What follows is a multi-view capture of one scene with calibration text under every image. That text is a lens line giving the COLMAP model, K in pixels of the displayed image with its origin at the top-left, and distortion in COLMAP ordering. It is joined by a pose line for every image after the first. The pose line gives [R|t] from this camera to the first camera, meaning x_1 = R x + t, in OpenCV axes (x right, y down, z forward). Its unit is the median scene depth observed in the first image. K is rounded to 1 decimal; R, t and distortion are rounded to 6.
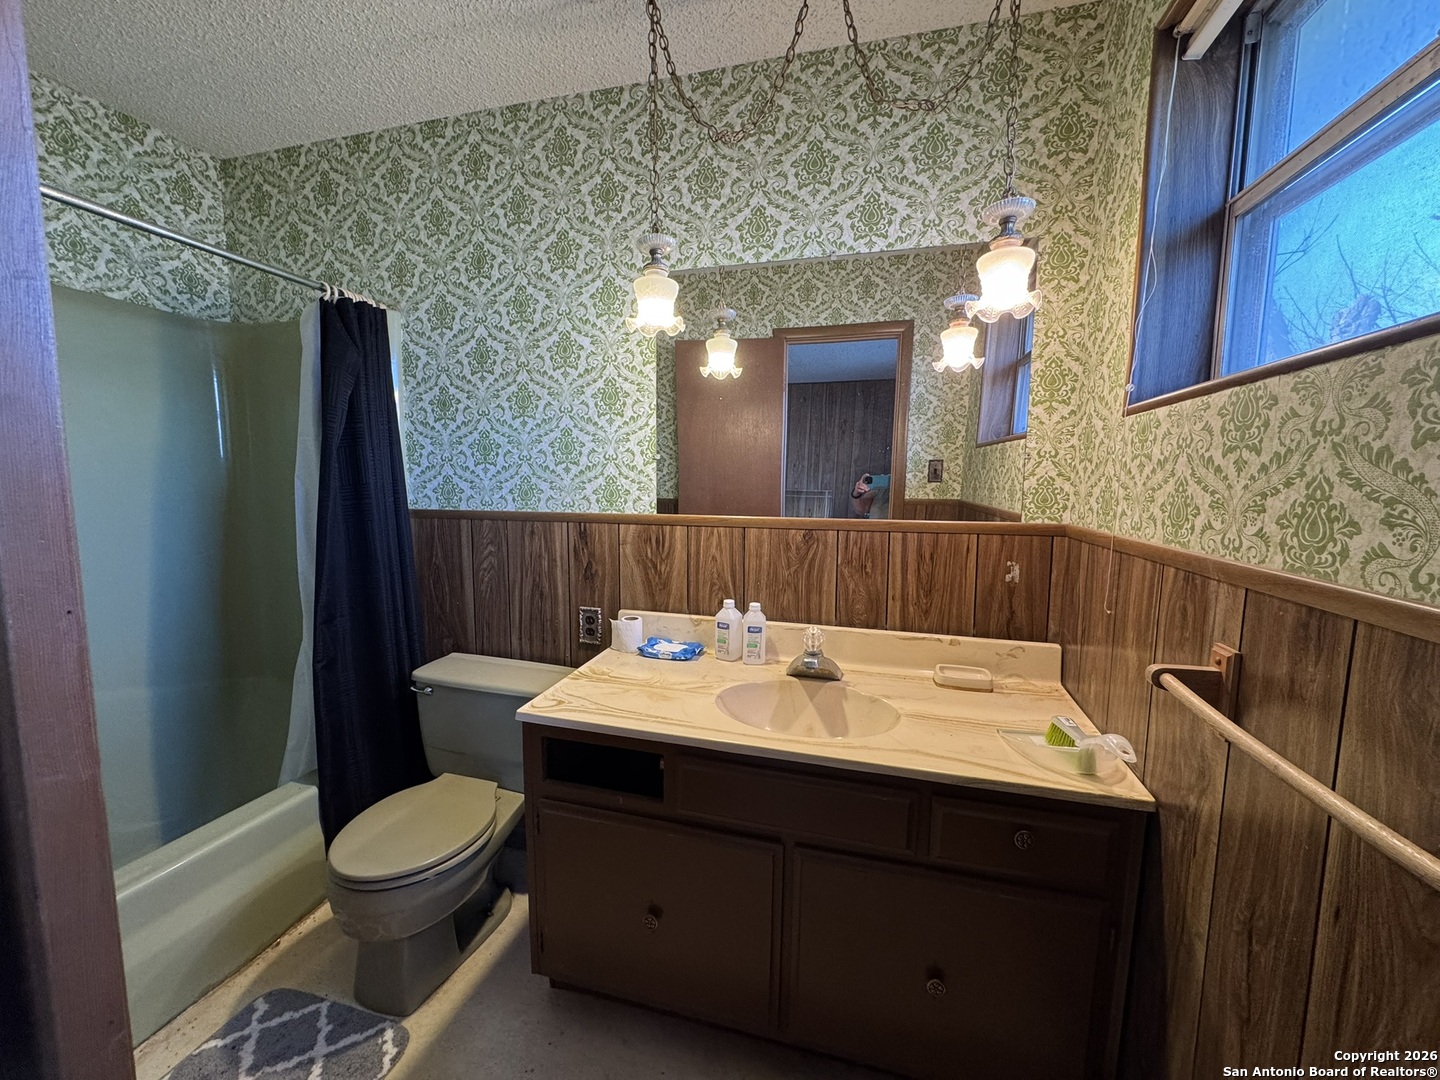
lens RADIAL K [[568.4, 0, 719.3], [0, 568.4, 541.5], [0, 0, 1]] dist [-0.010645, -0.000036]
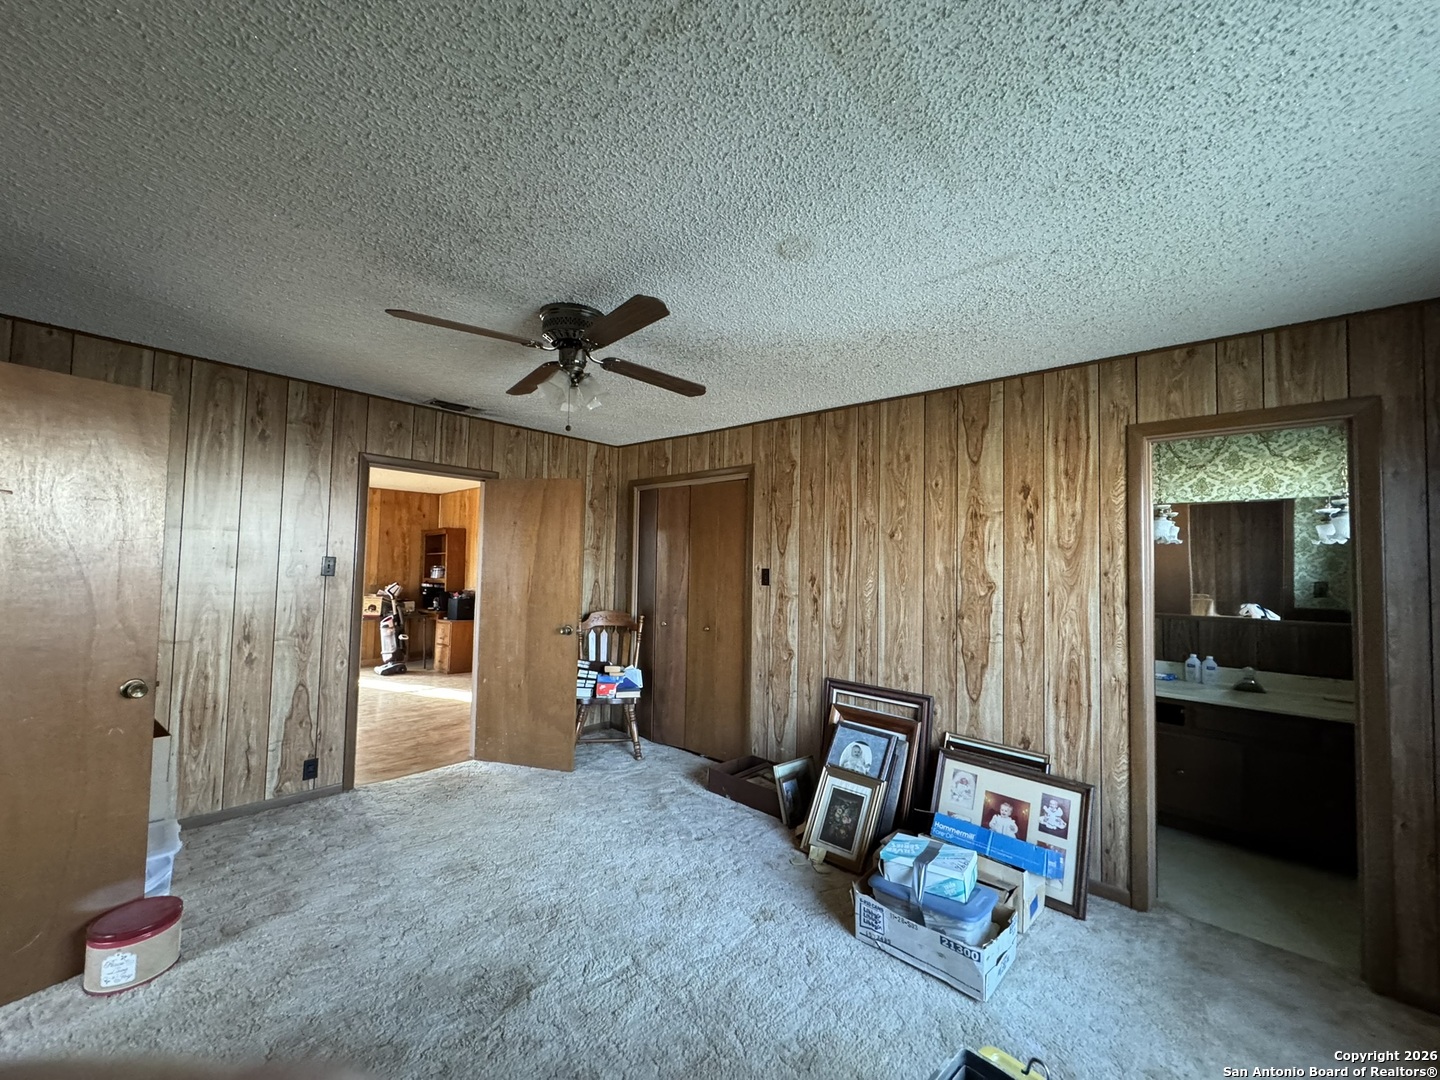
lens RADIAL K [[568.4, 0, 719.2], [0, 568.4, 539.2], [0, 0, 1]] dist [-0.010645, -0.000036]
pose [[0.890318, -0.008173, -0.455266, -0.622327], [-0.058220, 0.989589, -0.131619, 0.056511], [0.451602, 0.143689, 0.880573, -1.813909]]
